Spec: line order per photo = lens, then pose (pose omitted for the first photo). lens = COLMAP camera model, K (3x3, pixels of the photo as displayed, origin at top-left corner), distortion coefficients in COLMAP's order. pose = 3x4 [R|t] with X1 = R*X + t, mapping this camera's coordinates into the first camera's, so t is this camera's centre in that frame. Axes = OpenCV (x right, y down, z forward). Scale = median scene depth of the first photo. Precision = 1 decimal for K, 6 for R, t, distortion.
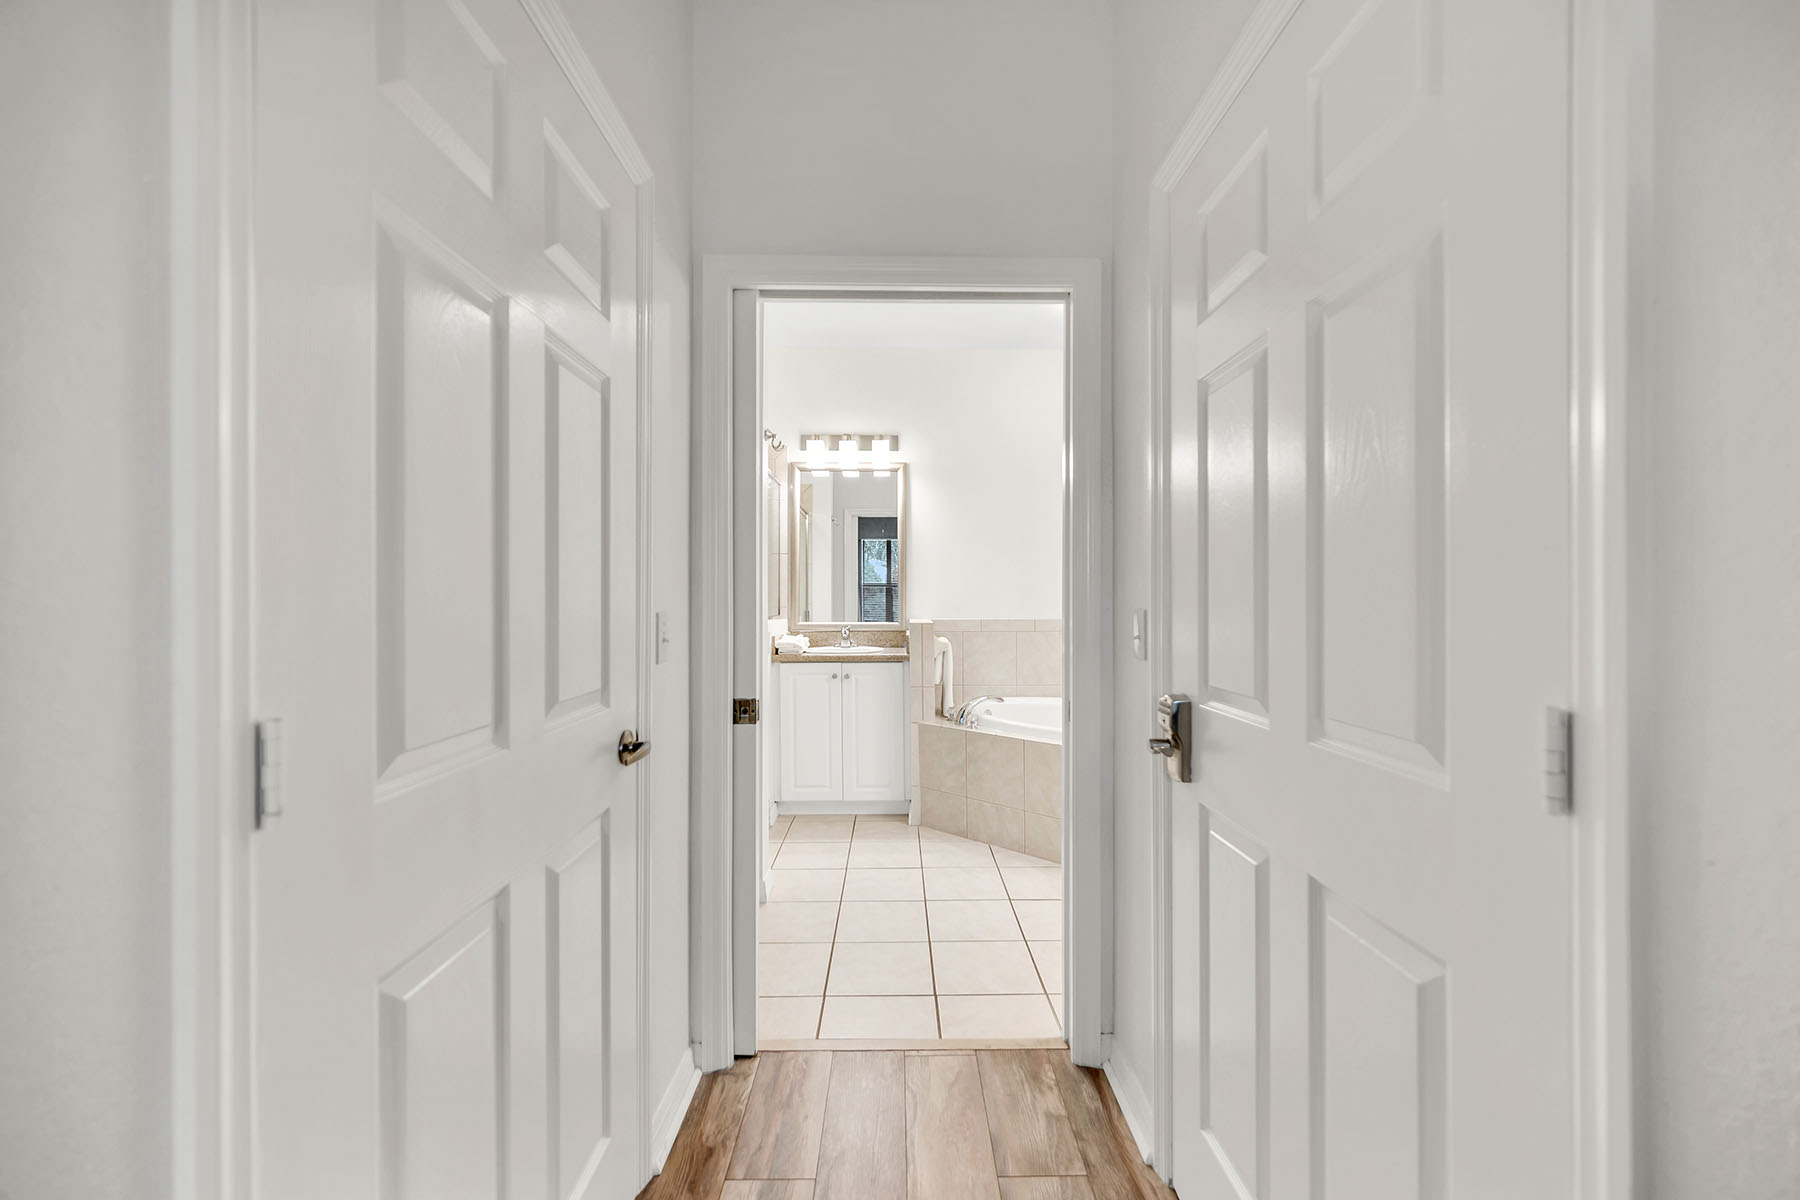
lens RADIAL K [[677.7, 0, 902.1], [0, 677.7, 604.2], [0, 0, 1]] dist [0.000030, 0.000006]
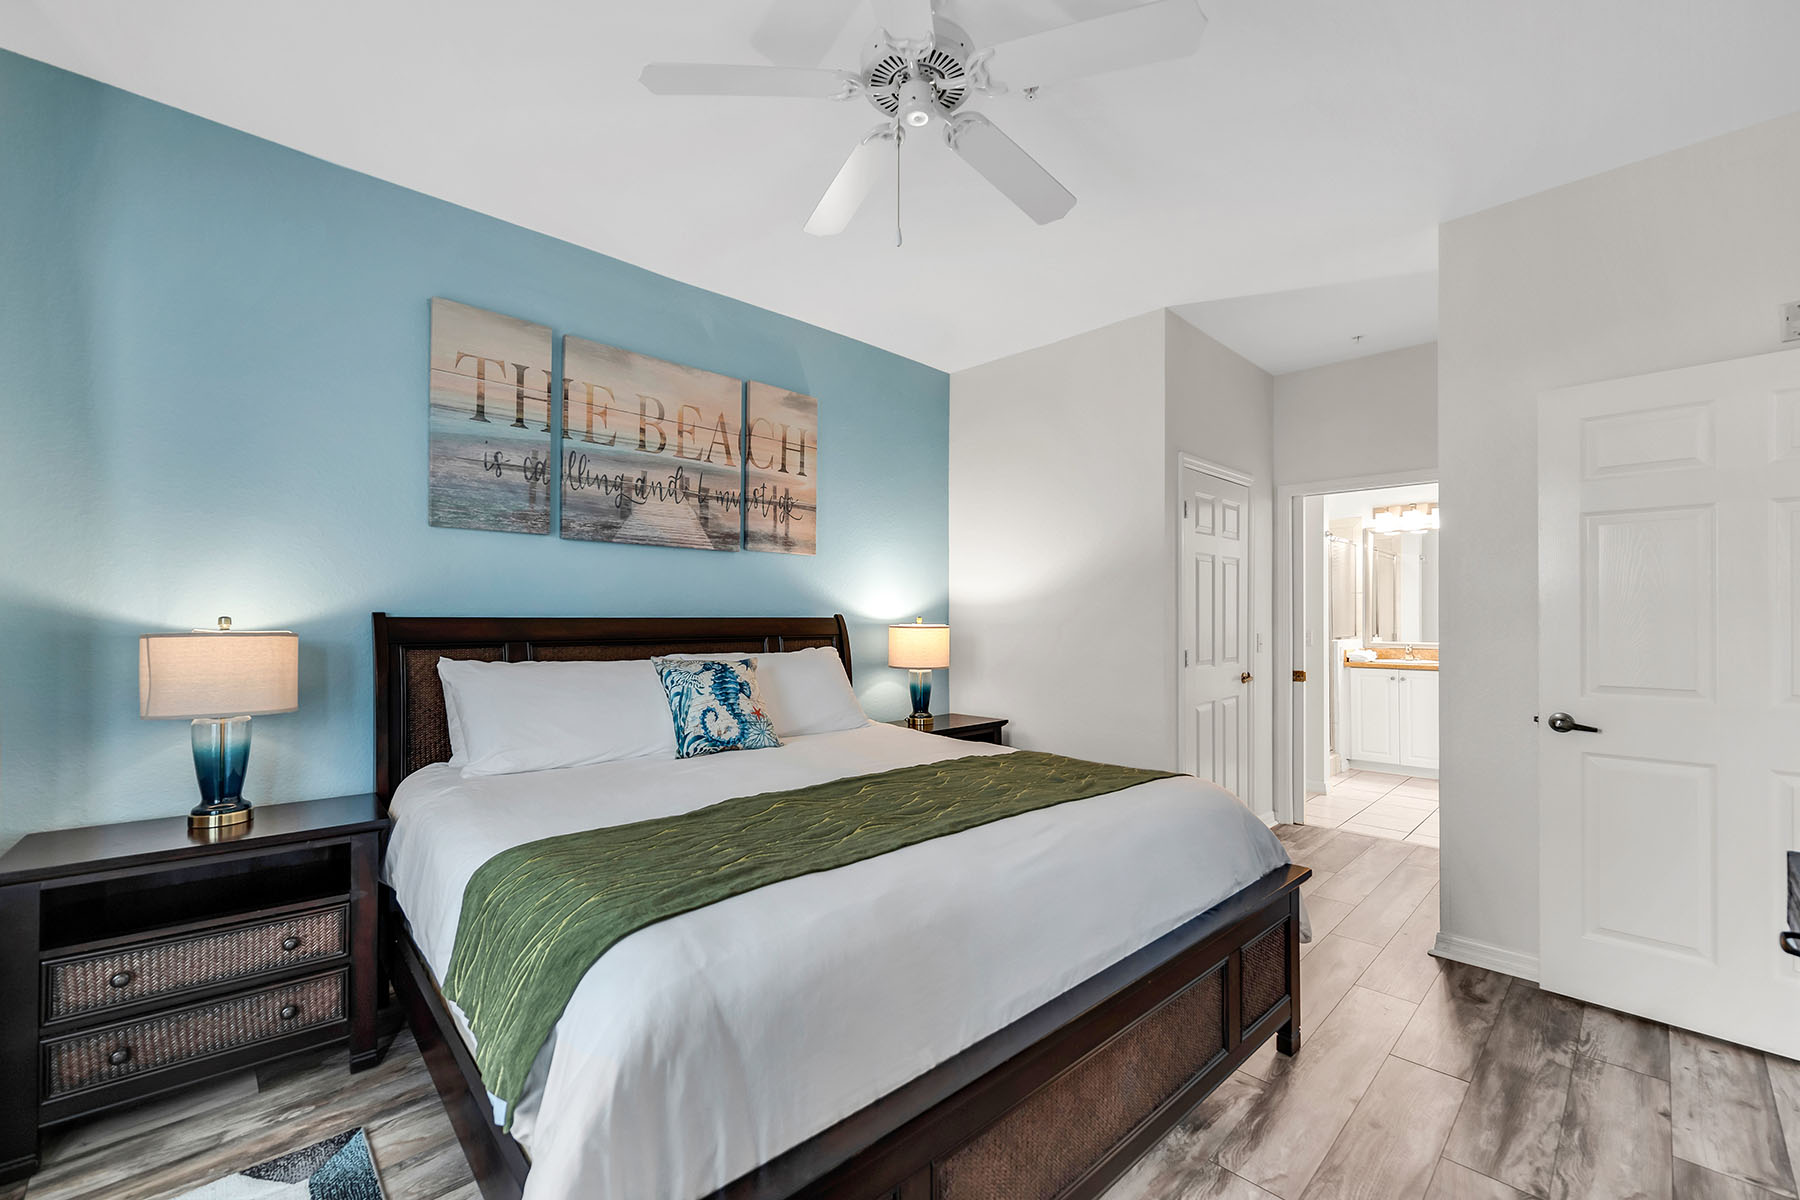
lens RADIAL K [[718.9, 0, 909.6], [0, 718.9, 601.5], [0, 0, 1]] dist [-0.000726, 0.000015]
pose [[0.675970, -0.016150, -0.736752, 0.333587], [-0.007586, 0.999554, -0.028871, -0.006672], [0.736890, 0.025105, 0.675546, -0.800028]]
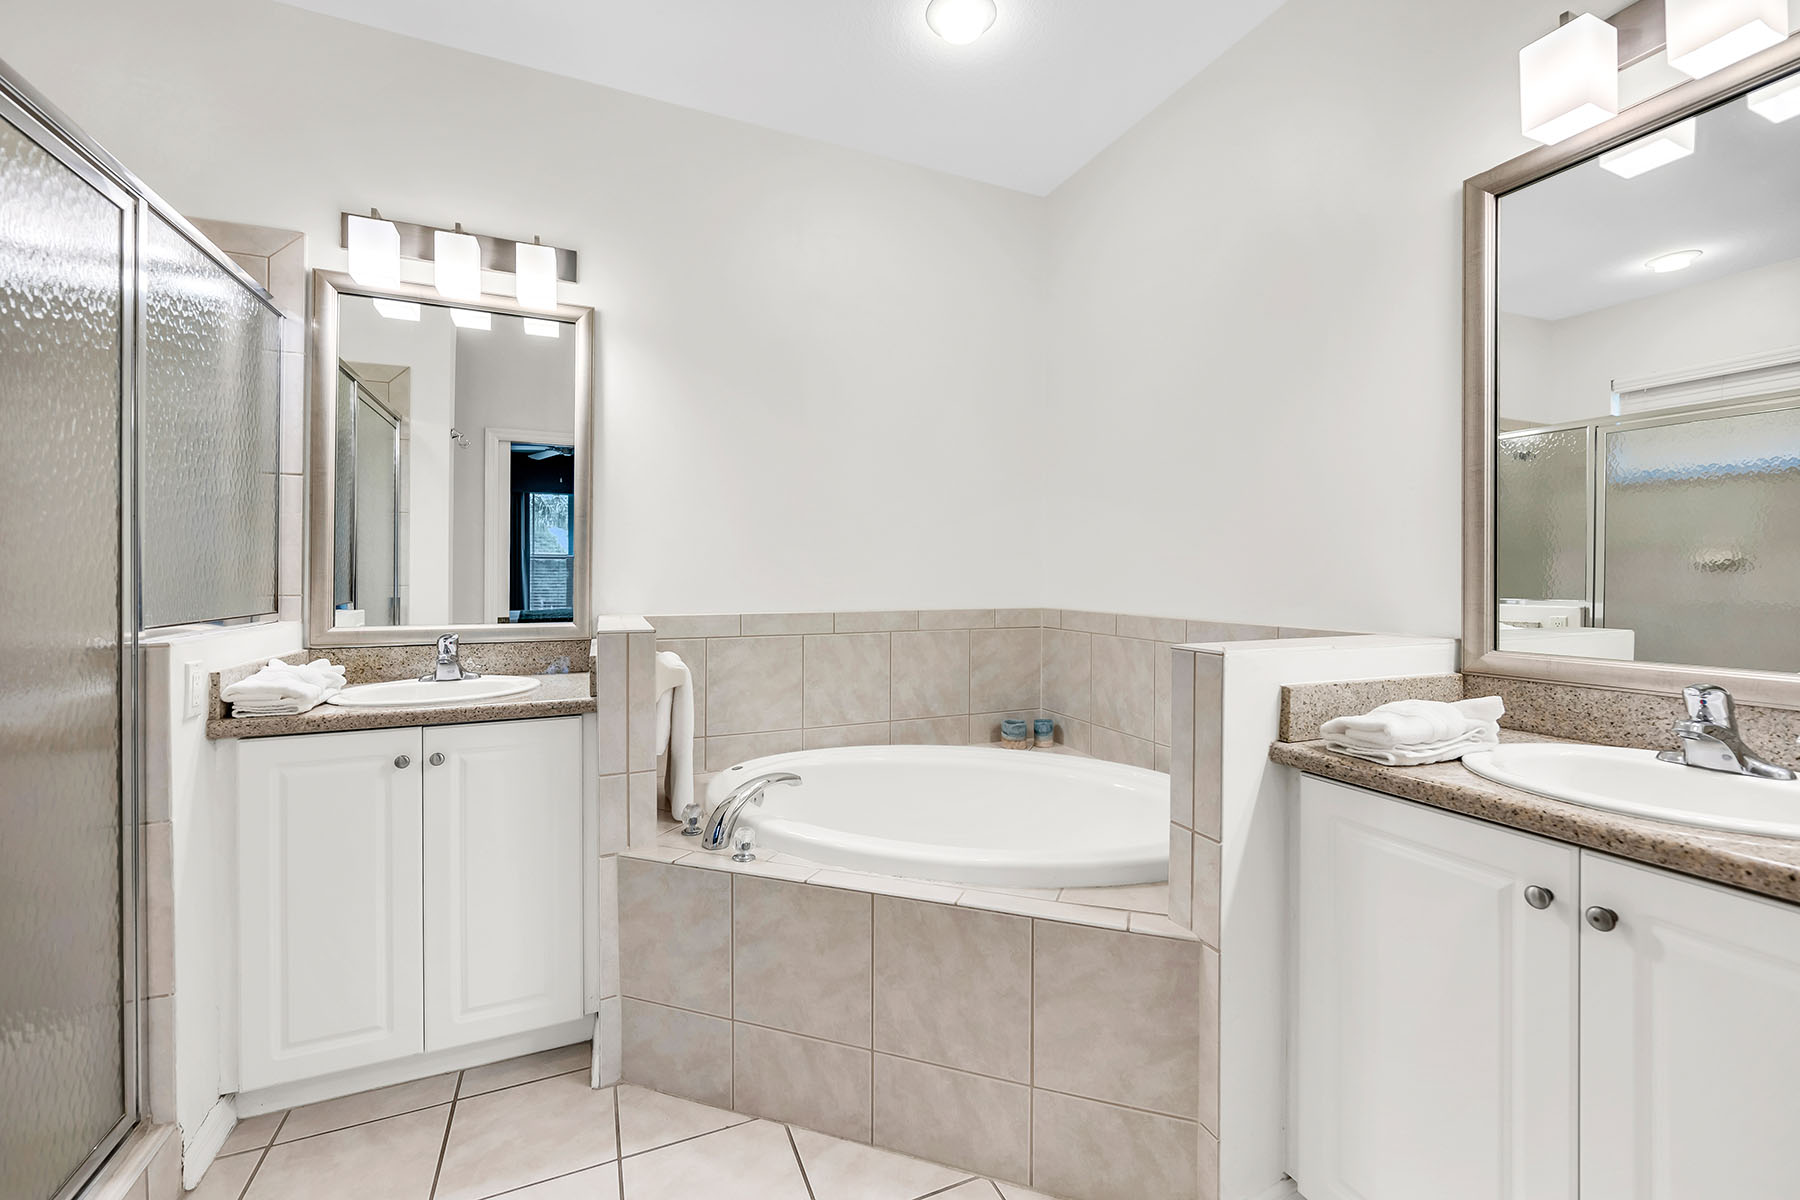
lens RADIAL K [[700.3, 0, 895.2], [0, 700.3, 576.9], [0, 0, 1]] dist [0.000056, 0.000028]
pose [[0.920950, 0.003323, 0.389666, 0.011465], [-0.000254, 0.999969, -0.007928, -0.004079], [-0.389680, 0.007202, 0.920922, 0.476993]]
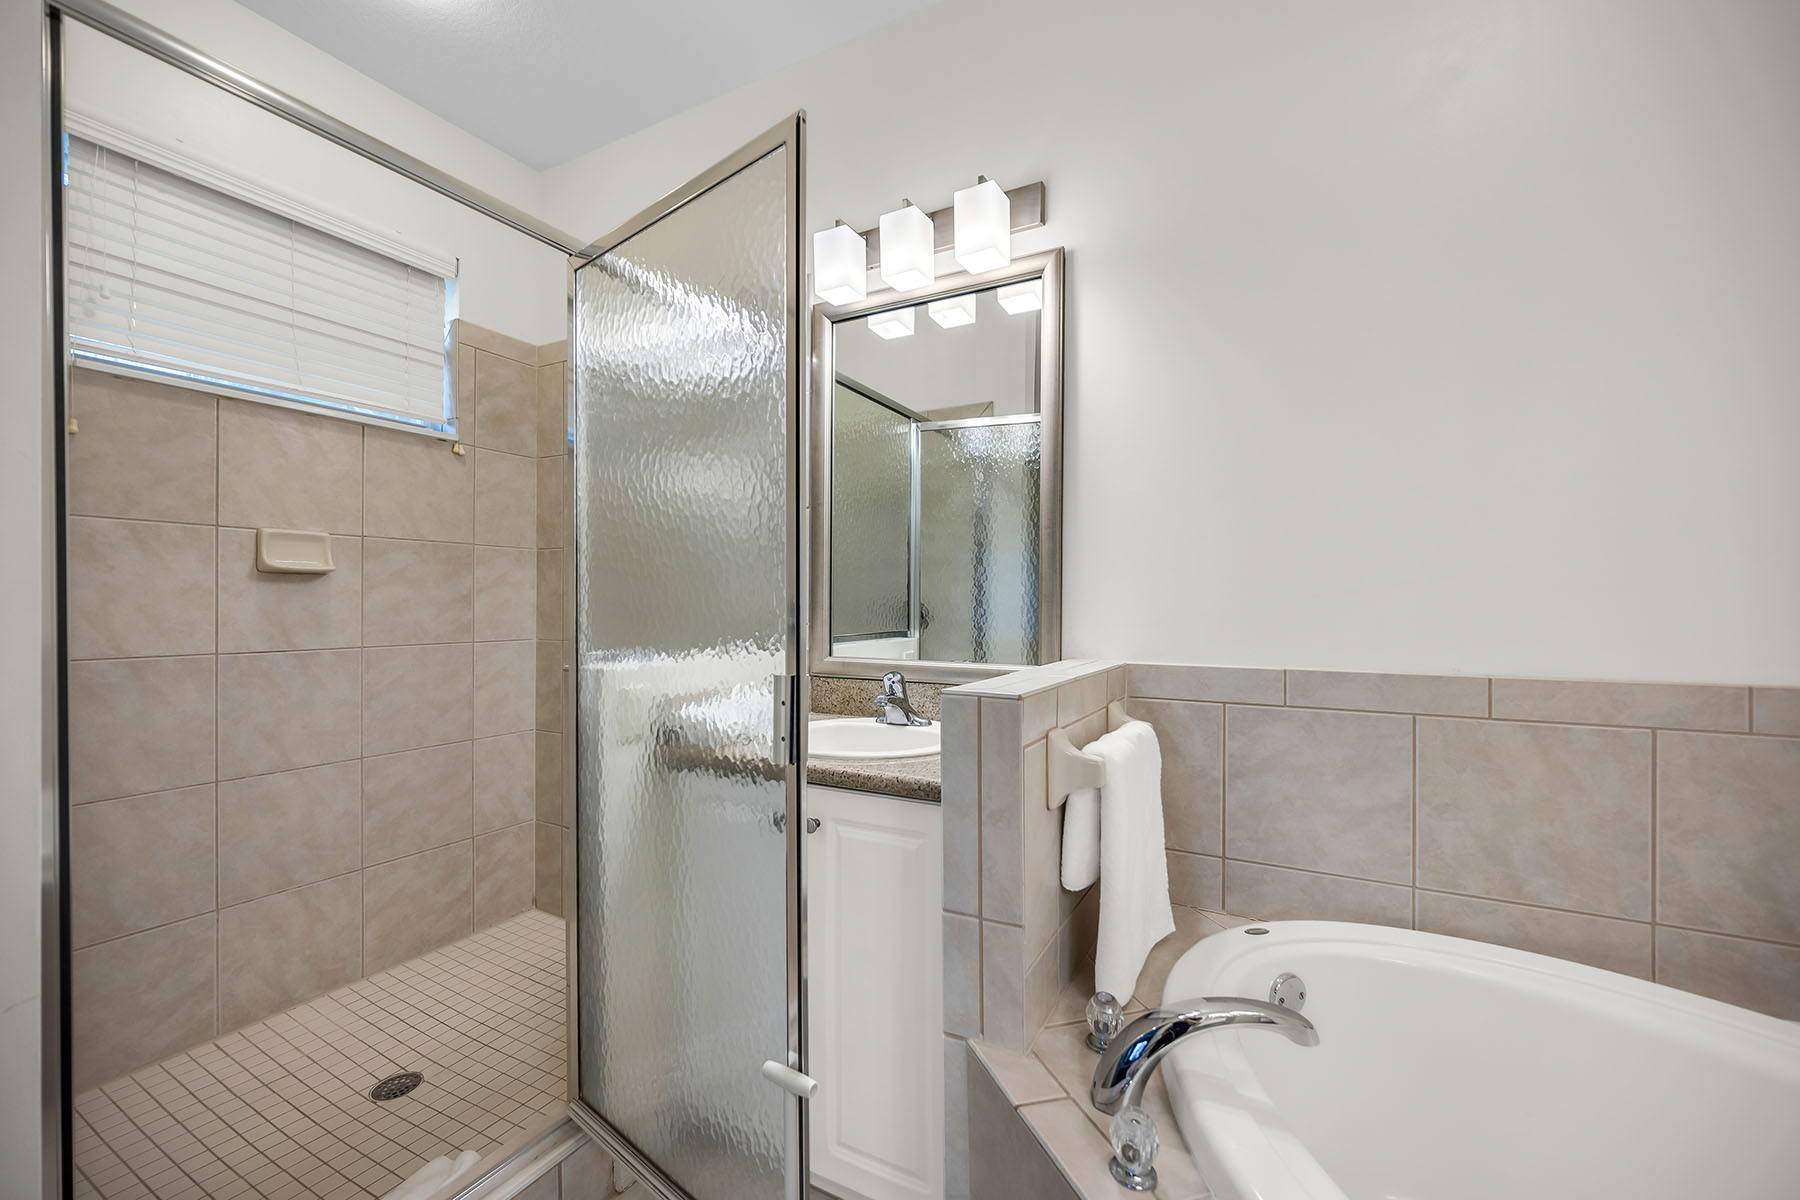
lens RADIAL K [[718.9, 0, 909.6], [0, 718.9, 601.5], [0, 0, 1]] dist [-0.000726, 0.000015]
pose [[0.880026, 0.001580, -0.474922, 0.136978], [-0.004820, 0.999973, -0.005605, -0.008808], [0.474900, 0.007222, 0.880010, 0.675584]]
